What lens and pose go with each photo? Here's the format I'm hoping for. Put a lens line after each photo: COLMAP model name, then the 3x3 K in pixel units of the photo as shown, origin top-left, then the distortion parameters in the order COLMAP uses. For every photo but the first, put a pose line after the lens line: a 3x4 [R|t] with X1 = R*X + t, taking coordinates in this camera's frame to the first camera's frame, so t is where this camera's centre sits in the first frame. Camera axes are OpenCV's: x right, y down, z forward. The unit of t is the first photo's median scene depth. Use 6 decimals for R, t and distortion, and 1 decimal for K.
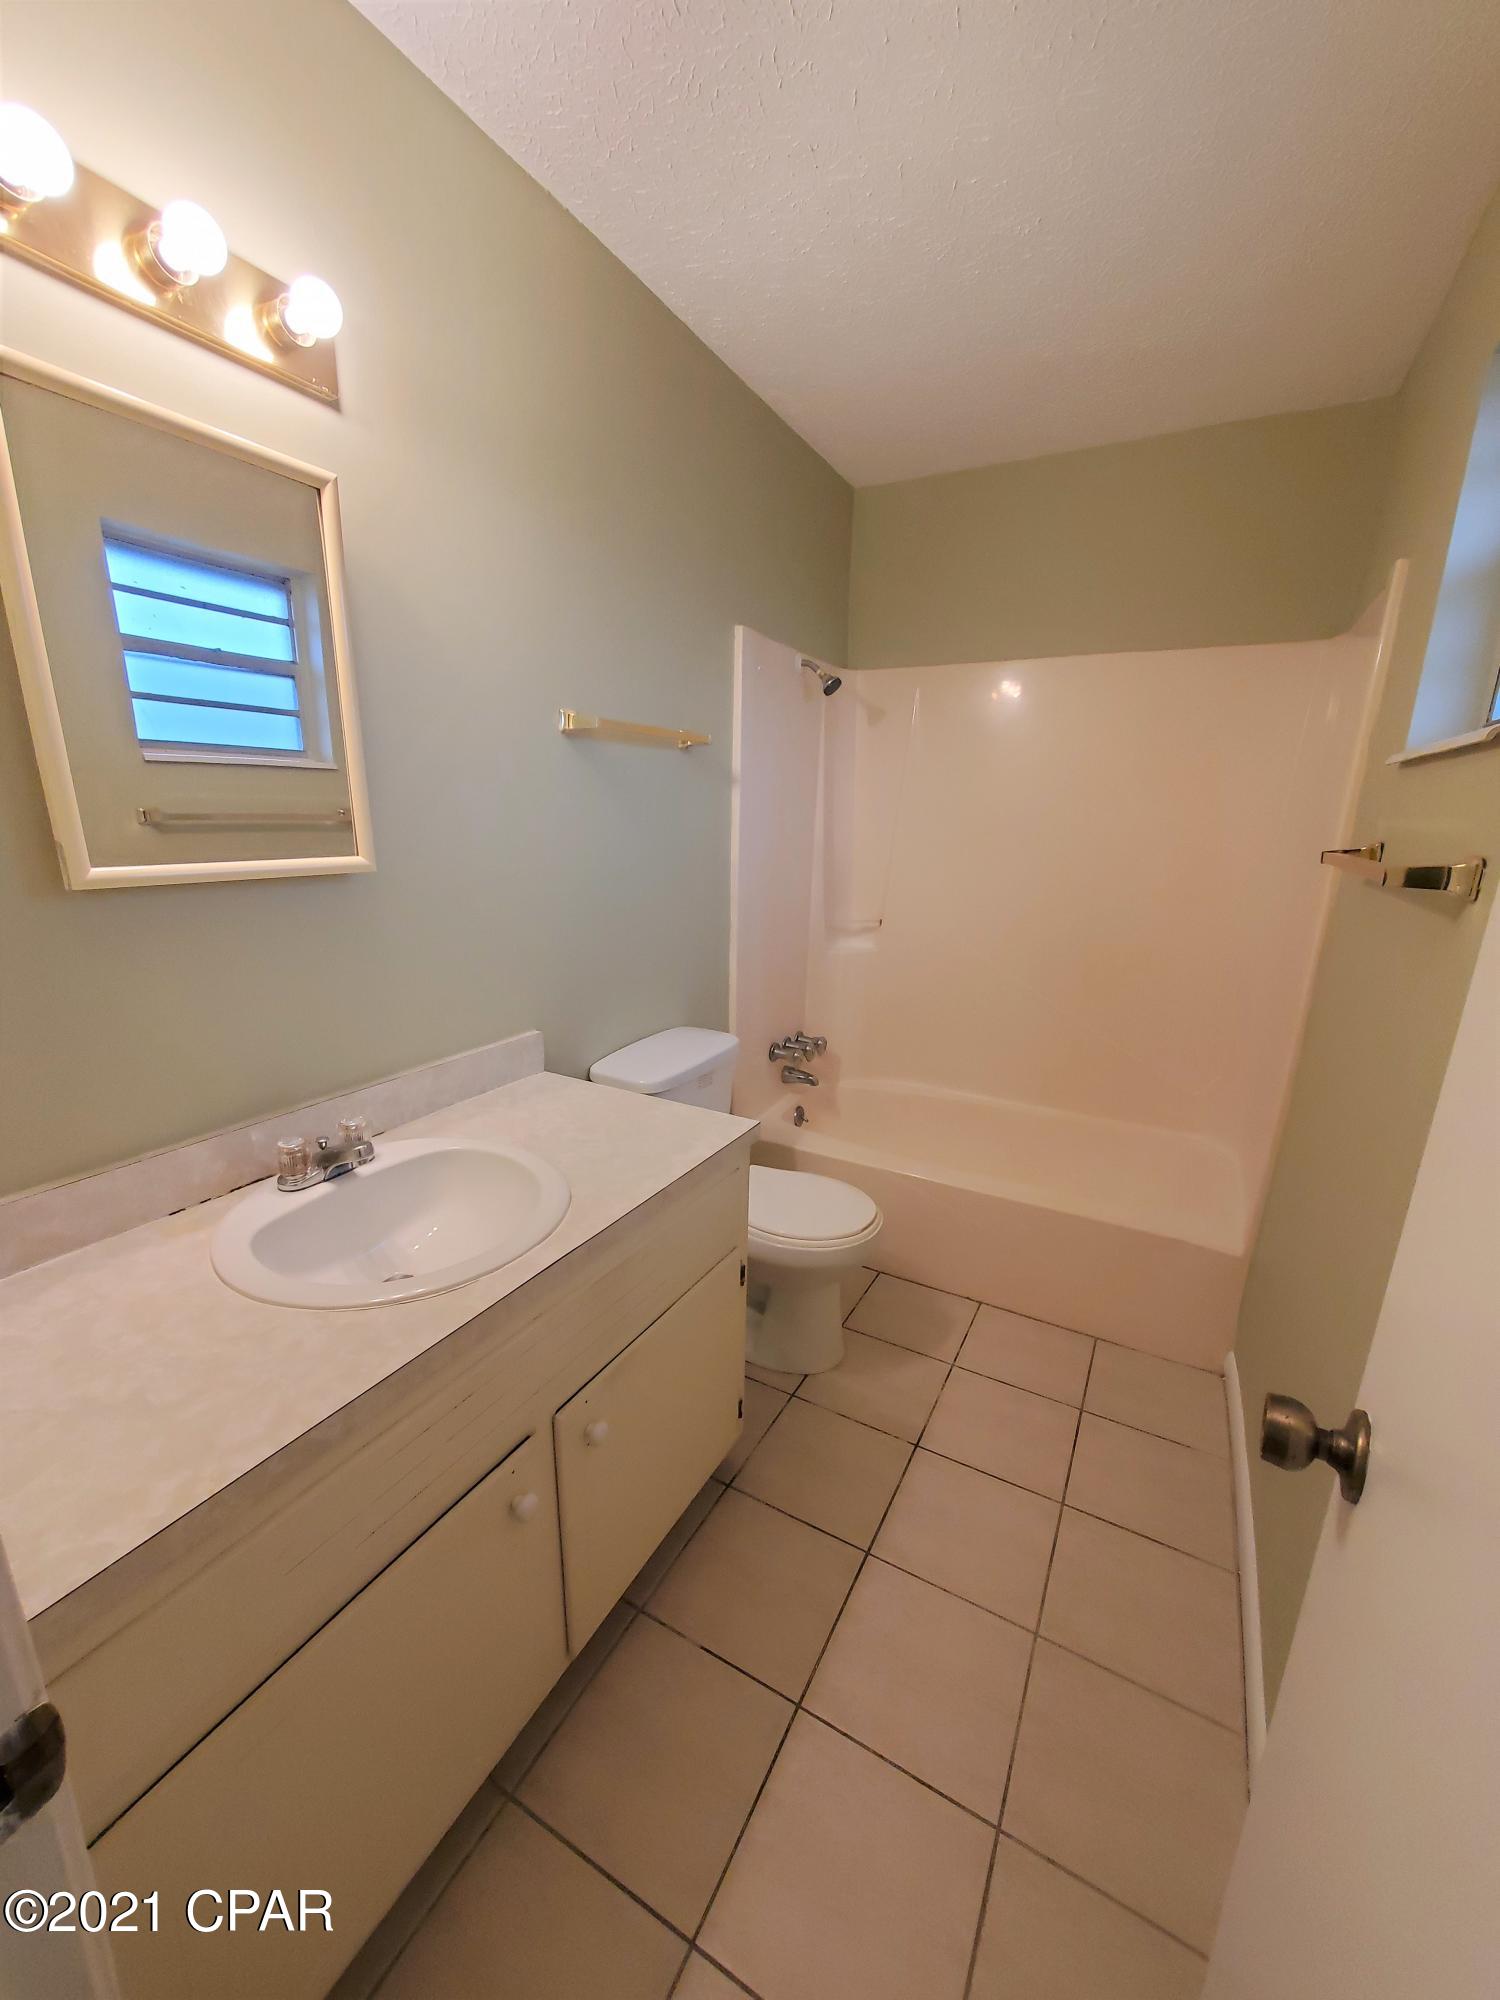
lens RADIAL K [[793.6, 0, 746.4], [0, 793.6, 1030.0], [0, 0, 1]] dist [0.000002, 0.003443]
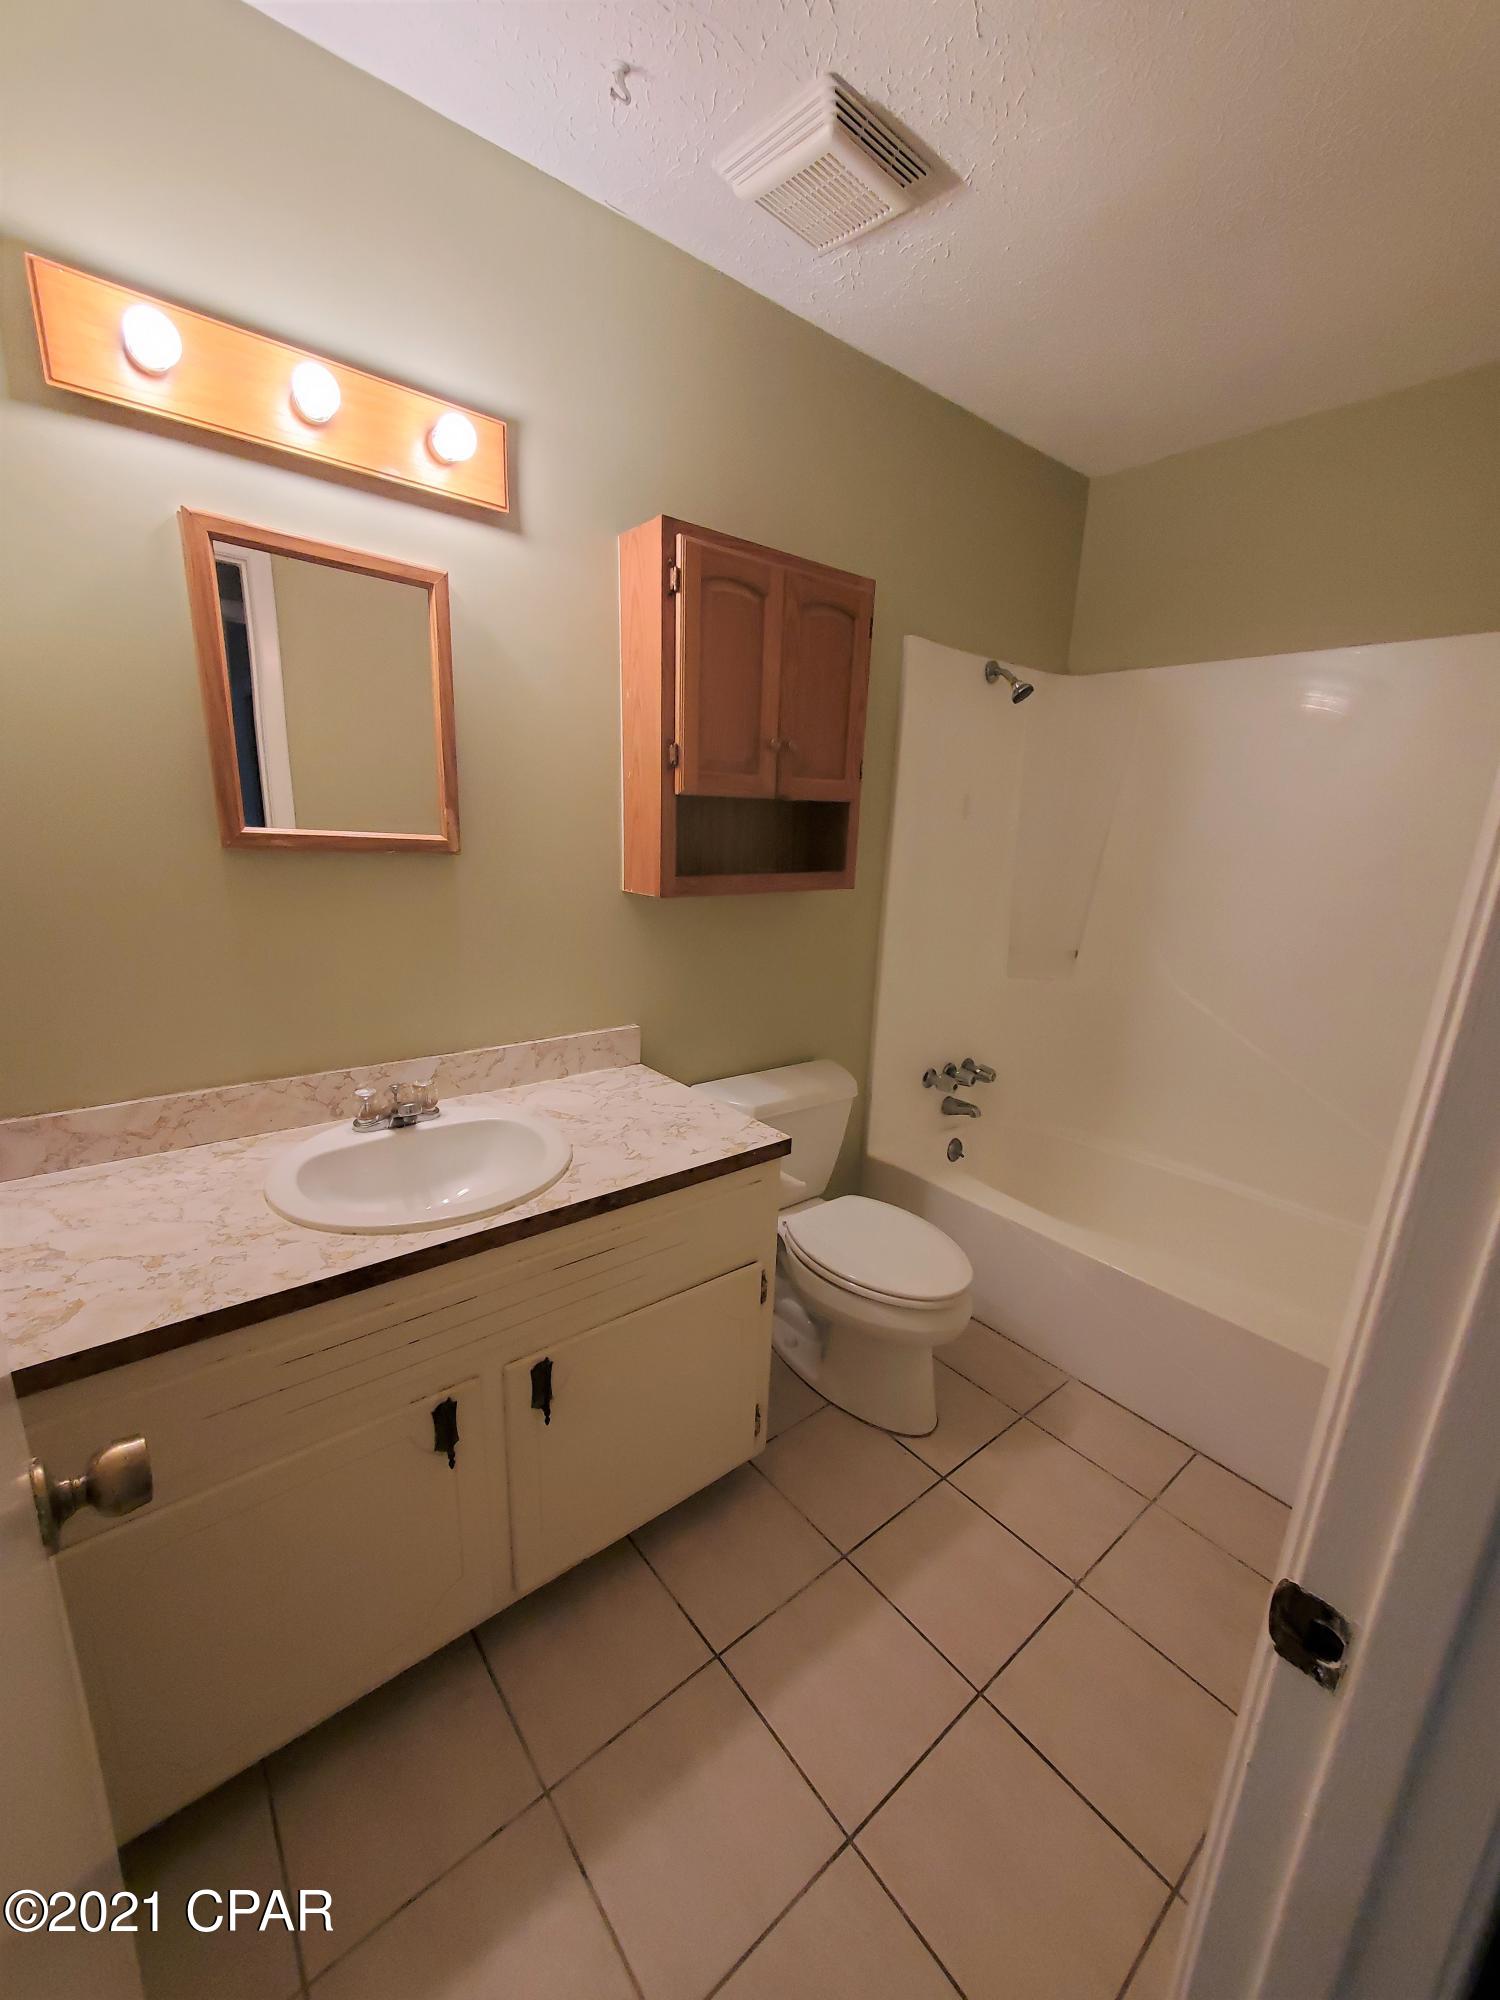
lens RADIAL K [[793.6, 0, 746.4], [0, 793.6, 1030.0], [0, 0, 1]] dist [0.000002, 0.003443]
pose [[0.926066, 0.122058, -0.357077, 0.262670], [-0.122827, 0.992214, 0.020617, -0.033031], [0.356813, 0.024766, 0.933848, 0.044086]]
